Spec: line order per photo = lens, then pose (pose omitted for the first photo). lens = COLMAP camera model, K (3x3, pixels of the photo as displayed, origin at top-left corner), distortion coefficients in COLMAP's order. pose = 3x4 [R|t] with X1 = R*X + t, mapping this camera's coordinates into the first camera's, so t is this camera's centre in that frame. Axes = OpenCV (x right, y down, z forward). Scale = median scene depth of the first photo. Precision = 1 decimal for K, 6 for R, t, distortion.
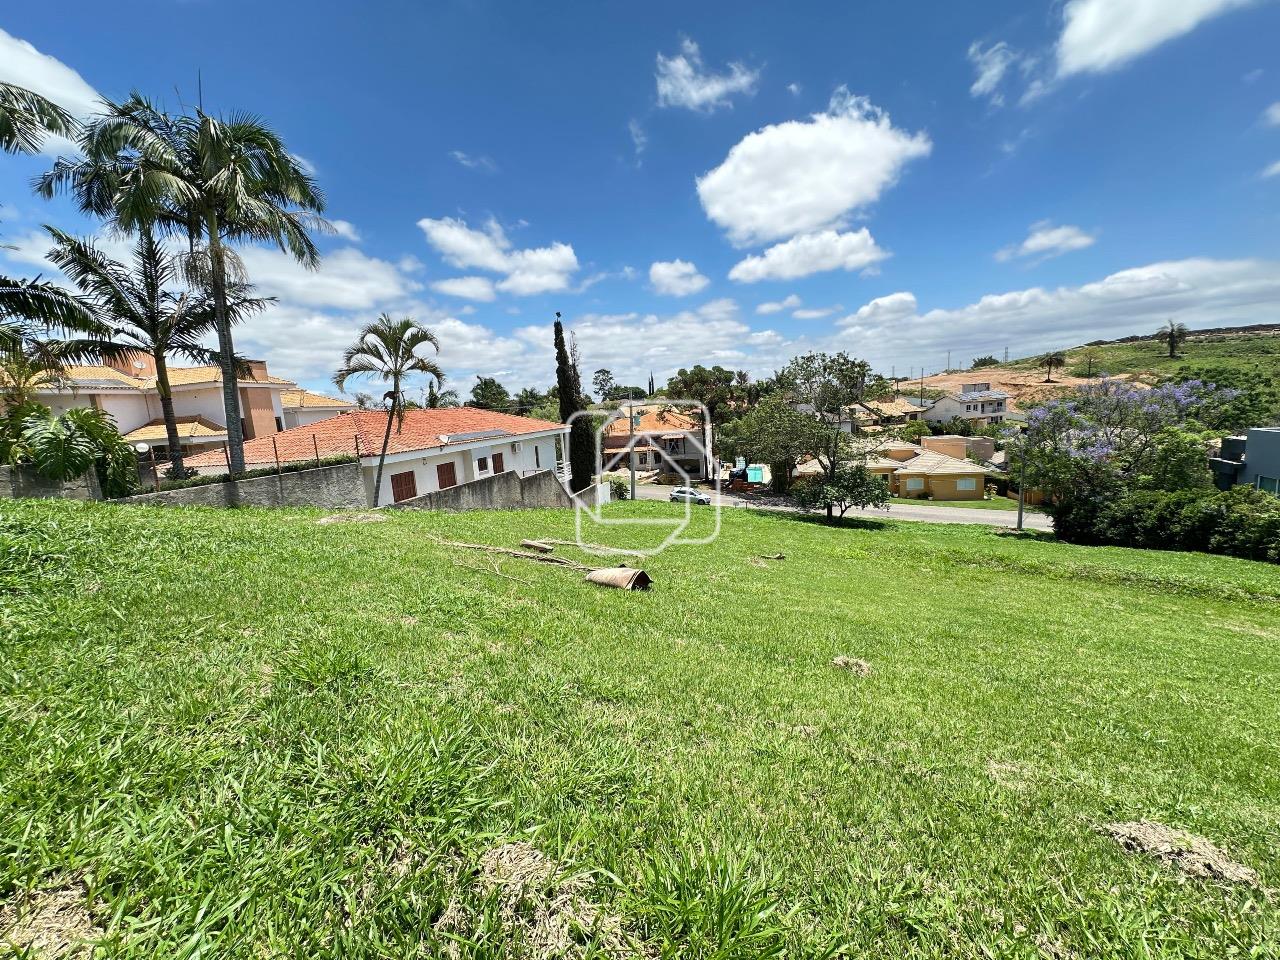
lens RADIAL K [[507.5, 0, 638.8], [0, 507.5, 483.2], [0, 0, 1]] dist [-0.000522, -0.000651]
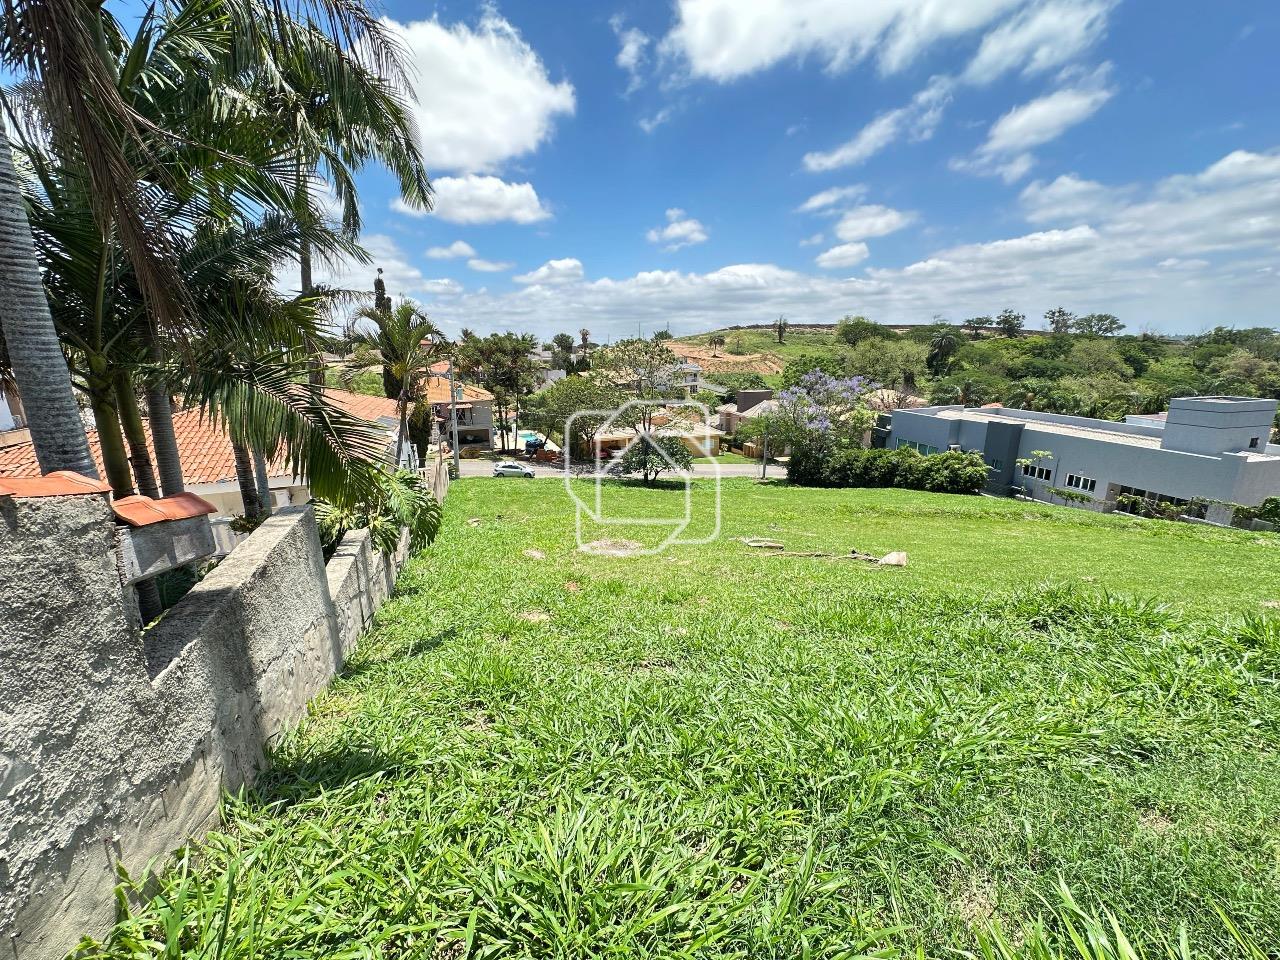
lens RADIAL K [[509.4, 0, 634.4], [0, 509.4, 479.1], [0, 0, 1]] dist [0.013043, -0.018286]
pose [[0.838873, -0.081415, 0.538204, -0.344372], [0.040867, 0.995381, 0.086875, -0.049119], [-0.542791, -0.050882, 0.838325, 0.038262]]
